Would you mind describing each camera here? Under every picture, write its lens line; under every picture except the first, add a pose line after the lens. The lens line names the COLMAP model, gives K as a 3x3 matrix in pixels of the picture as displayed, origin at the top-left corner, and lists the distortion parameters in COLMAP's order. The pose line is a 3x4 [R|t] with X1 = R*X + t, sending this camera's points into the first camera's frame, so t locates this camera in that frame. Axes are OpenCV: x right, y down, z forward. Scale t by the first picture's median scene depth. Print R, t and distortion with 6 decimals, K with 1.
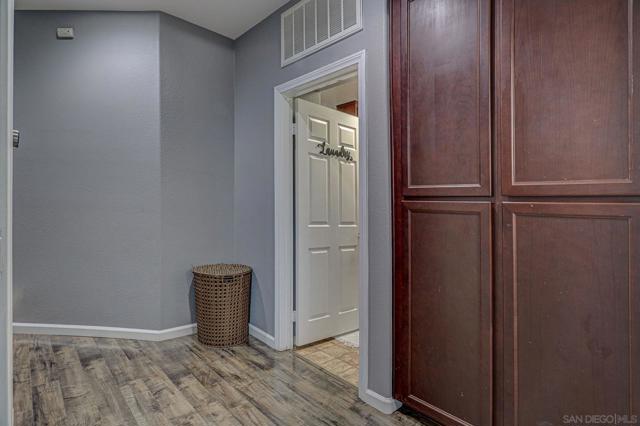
lens RADIAL K [[322.0, 0, 321.0], [0, 322.0, 199.9], [0, 0, 1]] dist [0.001254, 0.000435]
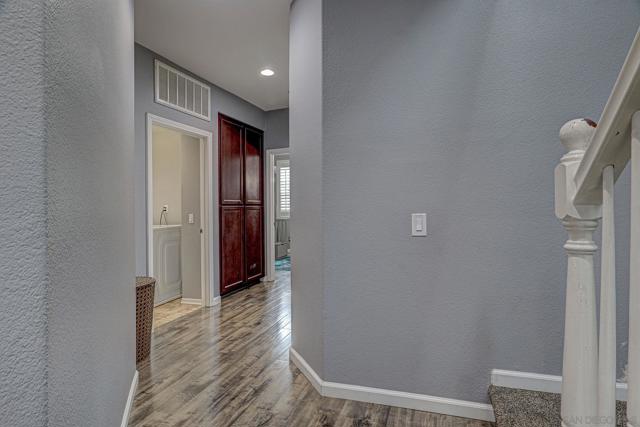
lens RADIAL K [[322.0, 0, 321.0], [0, 322.0, 200.4], [0, 0, 1]] dist [0.001254, 0.000435]
pose [[-0.445584, 0.004665, 0.895228, -1.821544], [0.007062, 0.999974, -0.001695, -0.027663], [-0.895212, 0.005567, -0.445605, 1.180900]]
